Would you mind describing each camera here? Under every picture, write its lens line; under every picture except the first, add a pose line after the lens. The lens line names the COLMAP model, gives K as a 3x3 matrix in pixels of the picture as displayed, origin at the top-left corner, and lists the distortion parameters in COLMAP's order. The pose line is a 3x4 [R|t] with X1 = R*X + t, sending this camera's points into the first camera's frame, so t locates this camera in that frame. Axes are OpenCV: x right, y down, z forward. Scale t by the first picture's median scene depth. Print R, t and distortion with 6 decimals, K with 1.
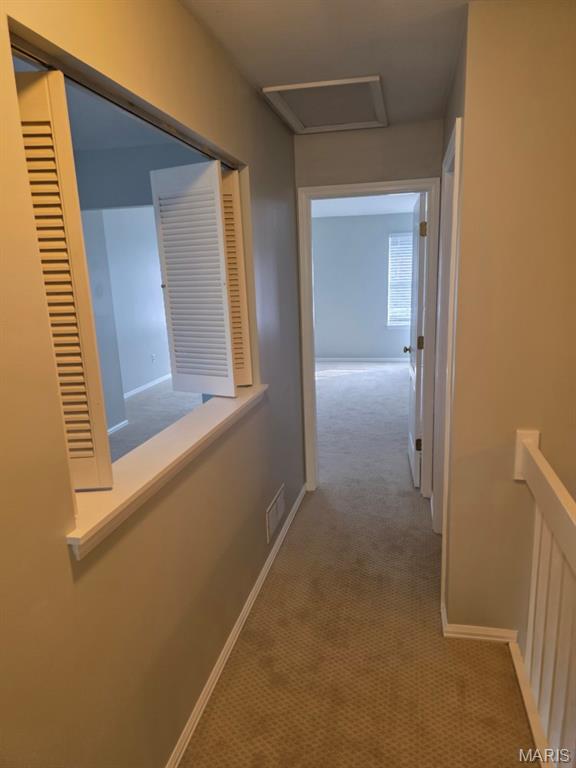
lens RADIAL K [[515.3, 0, 290.0], [0, 515.3, 387.8], [0, 0, 1]] dist [0.061656, -0.059814]
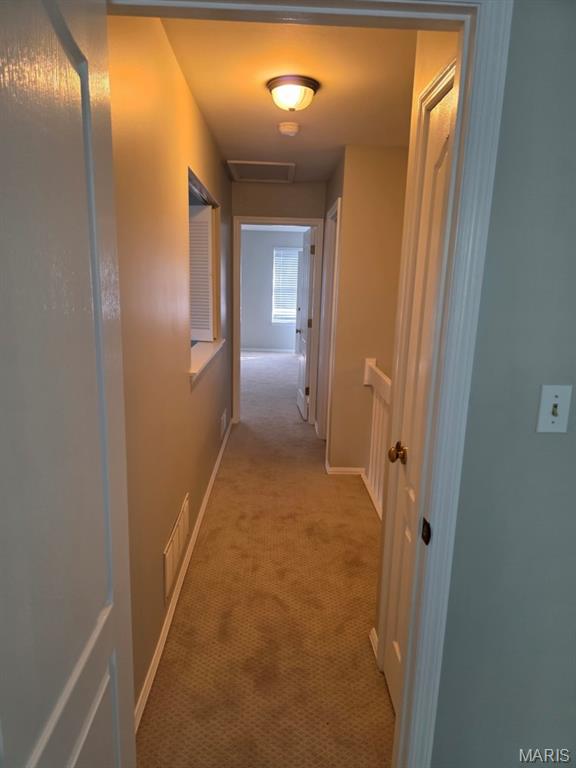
lens RADIAL K [[515.3, 0, 267.9], [0, 515.3, 395.5], [0, 0, 1]] dist [0.061656, -0.059814]
pose [[0.977542, 0.006868, 0.210629, -0.237406], [-0.007140, 0.999974, 0.000528, 0.160295], [-0.210620, -0.002020, 0.977566, -0.588487]]
